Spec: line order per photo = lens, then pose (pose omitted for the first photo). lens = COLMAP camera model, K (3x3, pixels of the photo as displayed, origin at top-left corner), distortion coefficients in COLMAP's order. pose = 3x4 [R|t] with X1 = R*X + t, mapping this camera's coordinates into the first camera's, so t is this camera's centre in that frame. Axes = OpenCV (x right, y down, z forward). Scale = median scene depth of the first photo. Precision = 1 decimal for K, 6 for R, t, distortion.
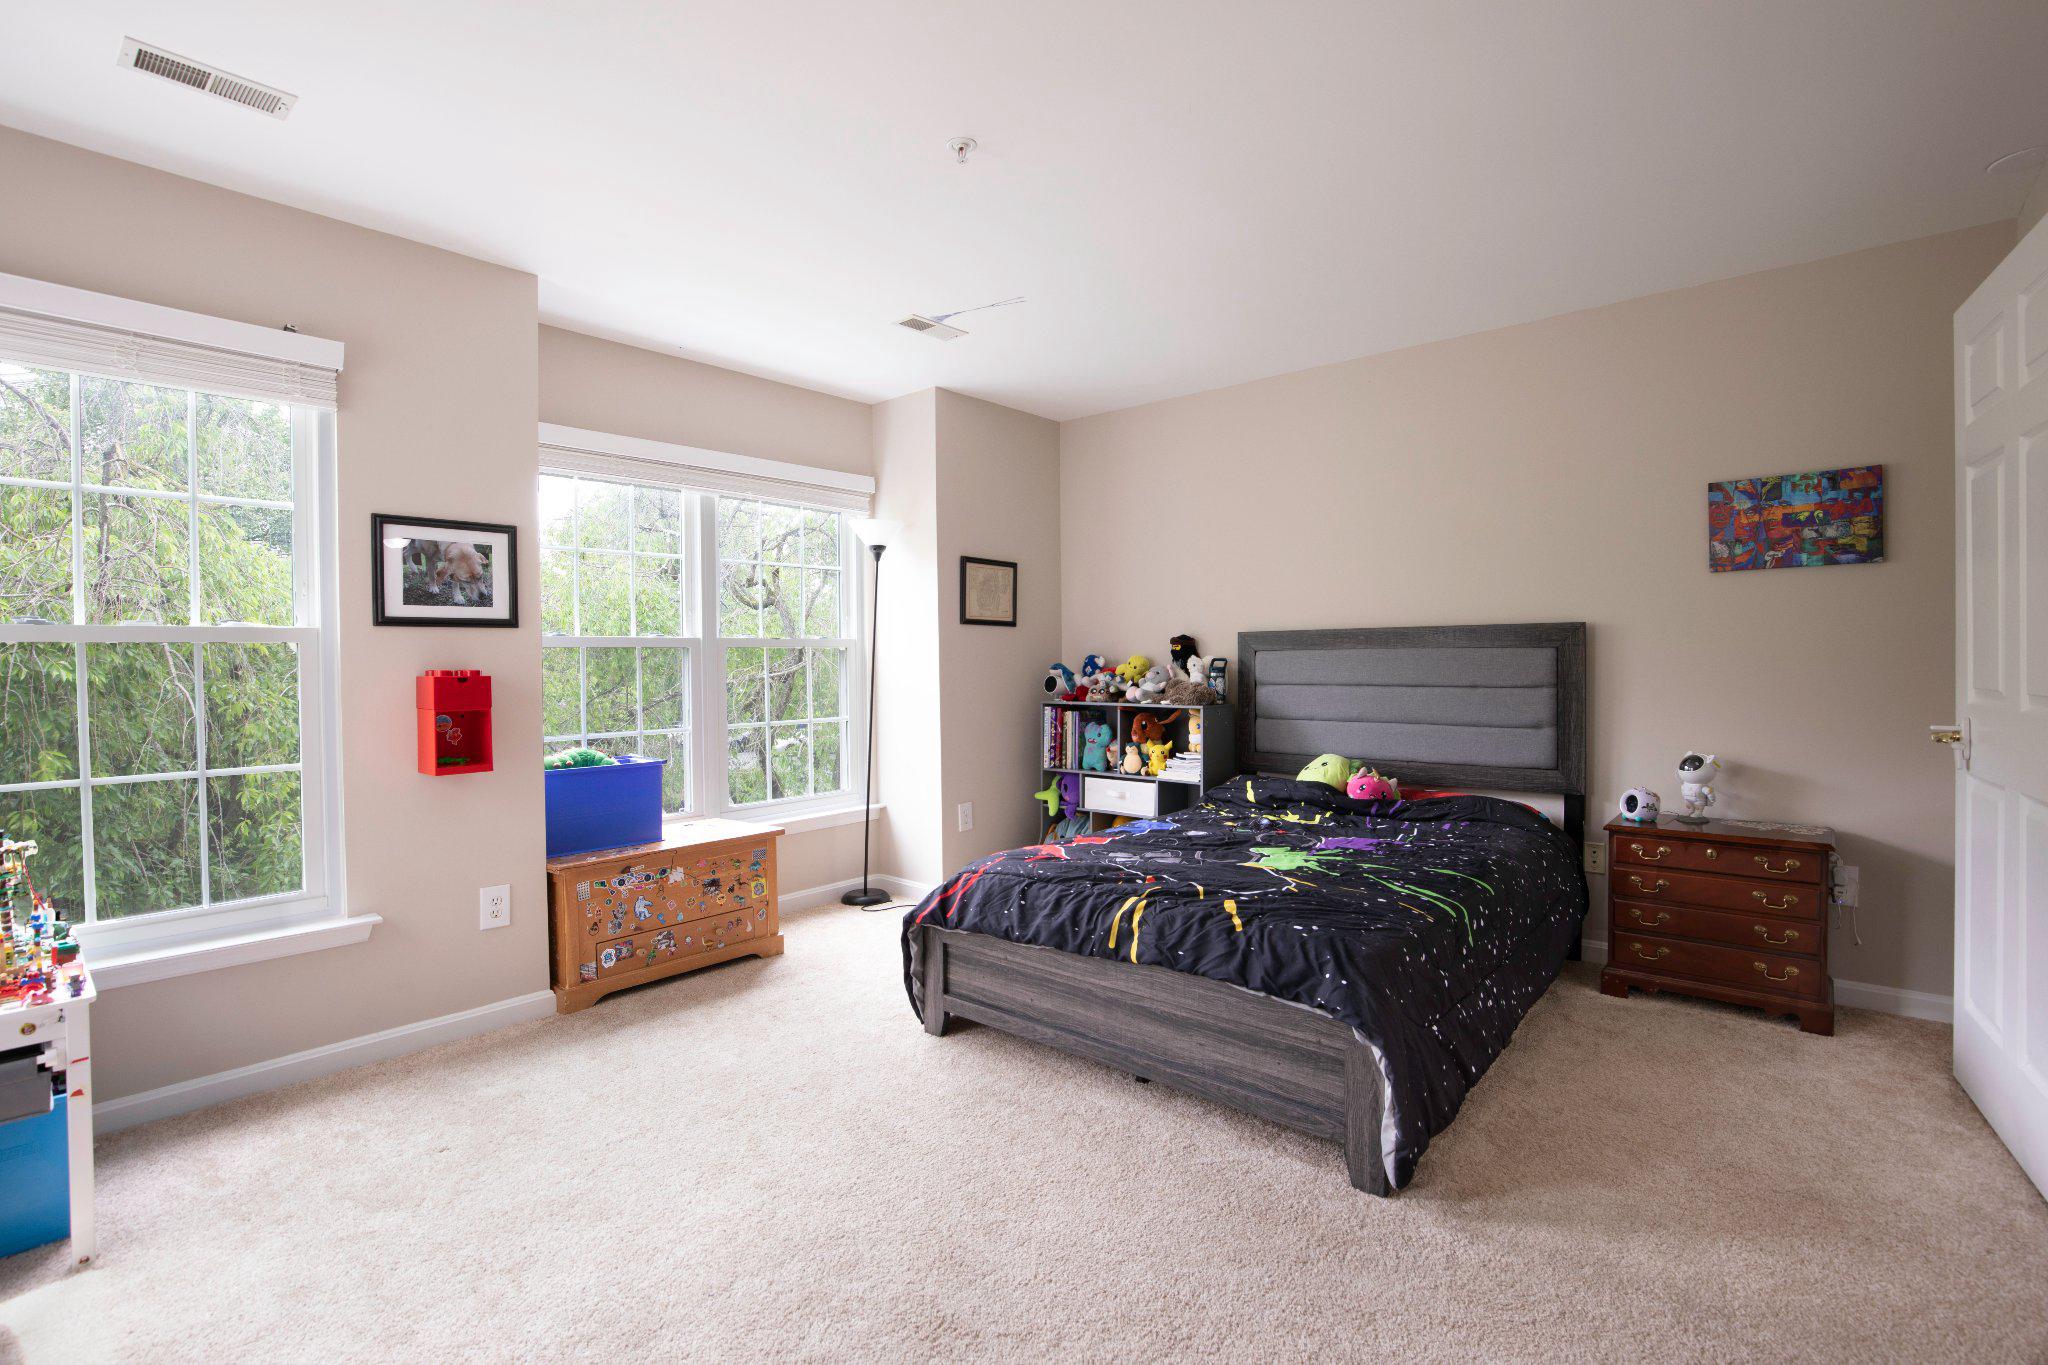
lens RADIAL K [[935.6, 0, 1031.9], [0, 935.6, 674.5], [0, 0, 1]] dist [-0.022620, 0.000086]
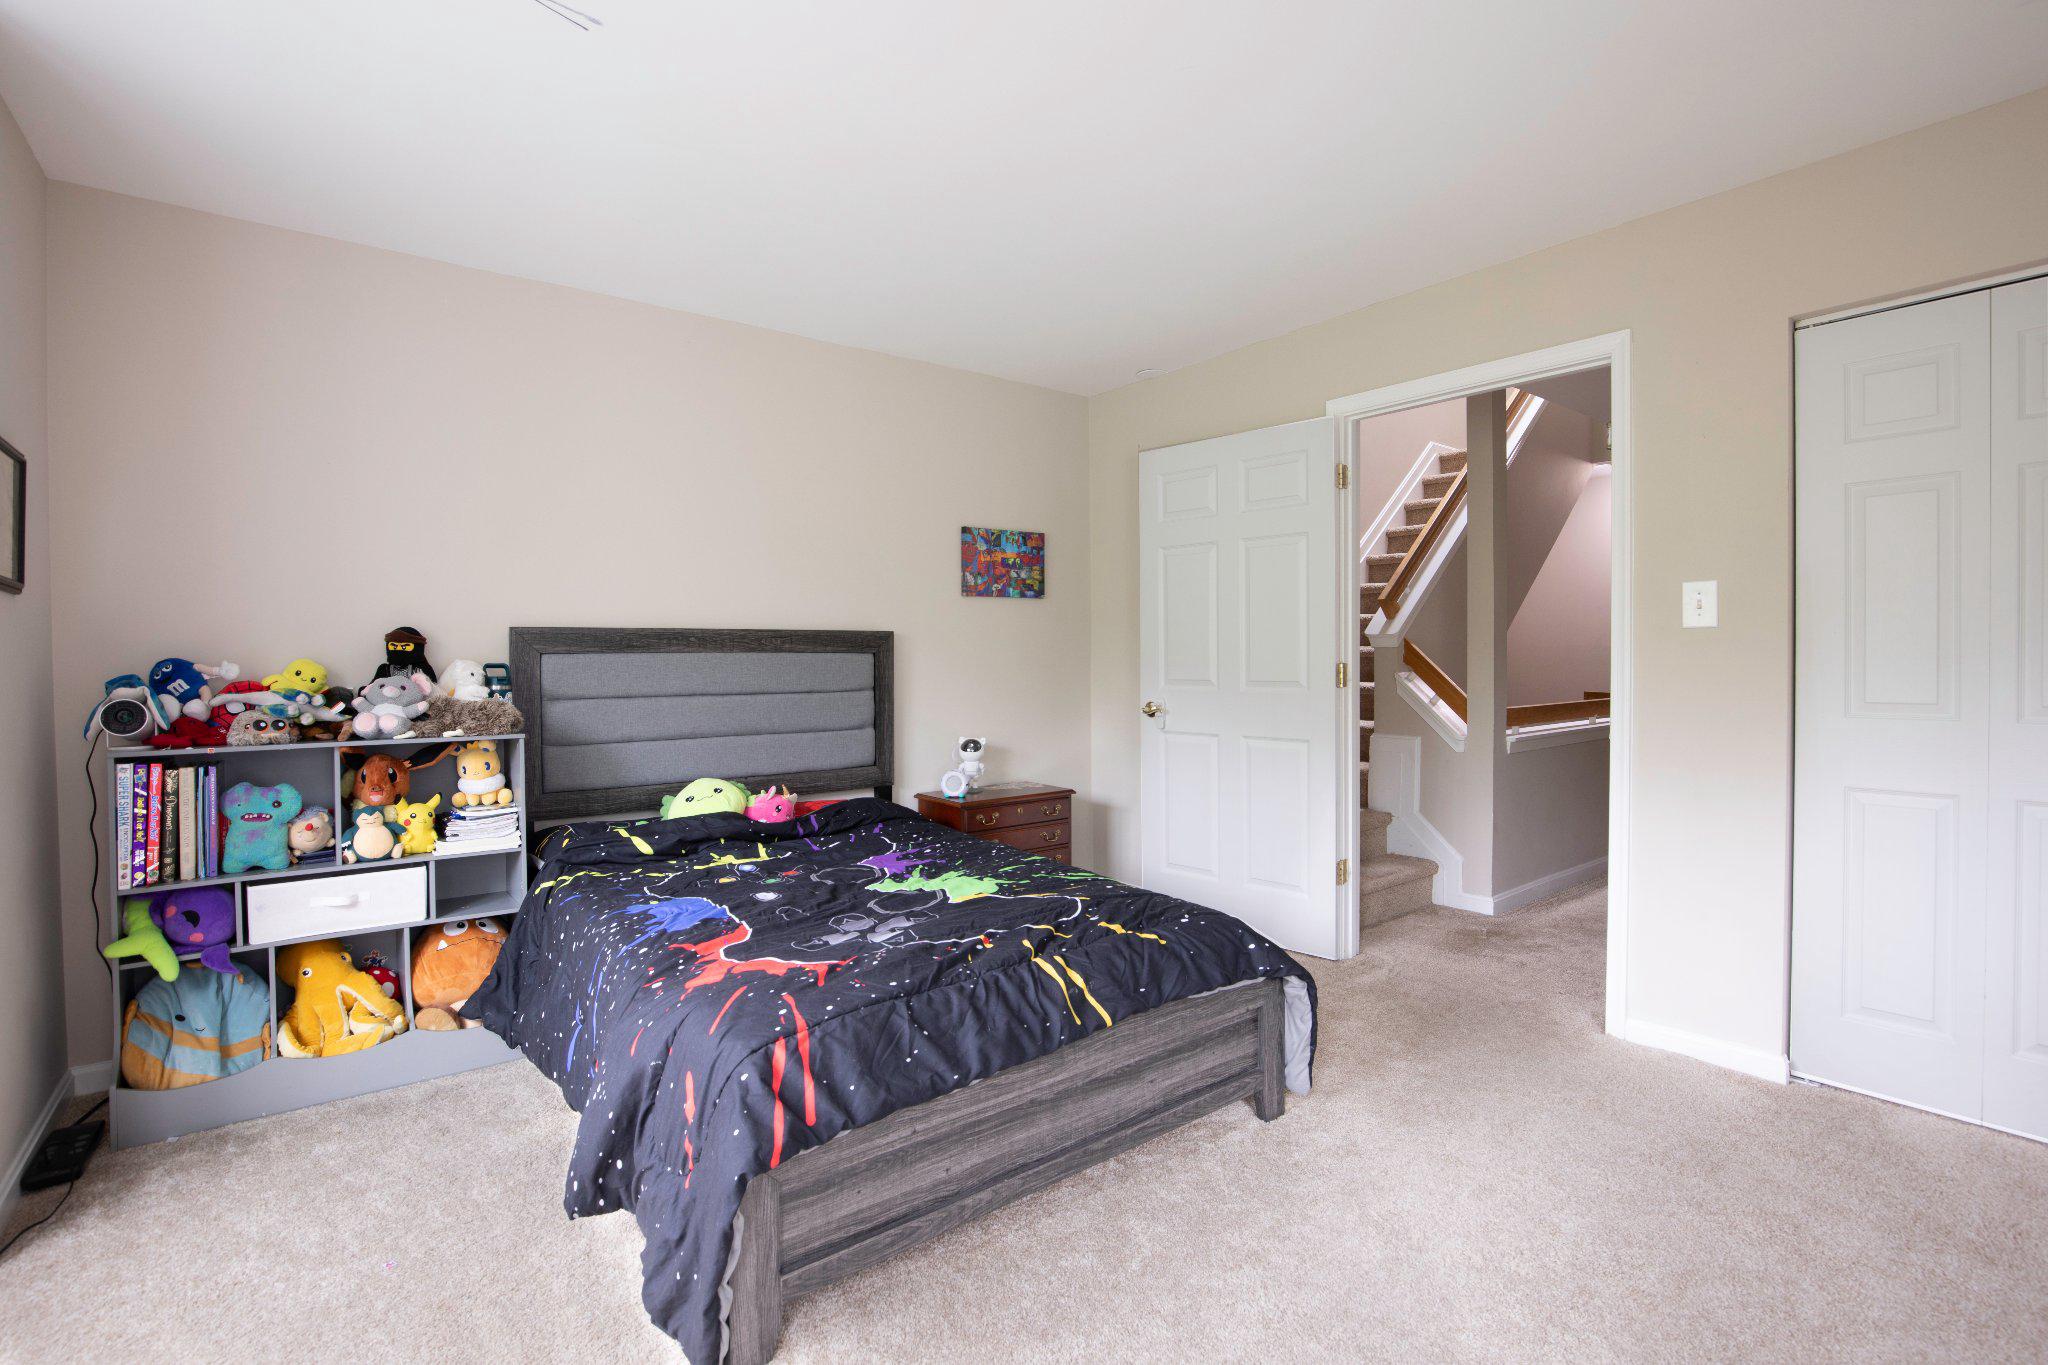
lens RADIAL K [[935.6, 0, 1029.2], [0, 935.6, 668.8], [0, 0, 1]] dist [-0.022620, 0.000086]
pose [[0.207766, -0.001838, 0.978177, -0.467909], [0.022495, 0.999743, -0.002899, -0.003817], [-0.977920, 0.022607, 0.207754, 0.587687]]
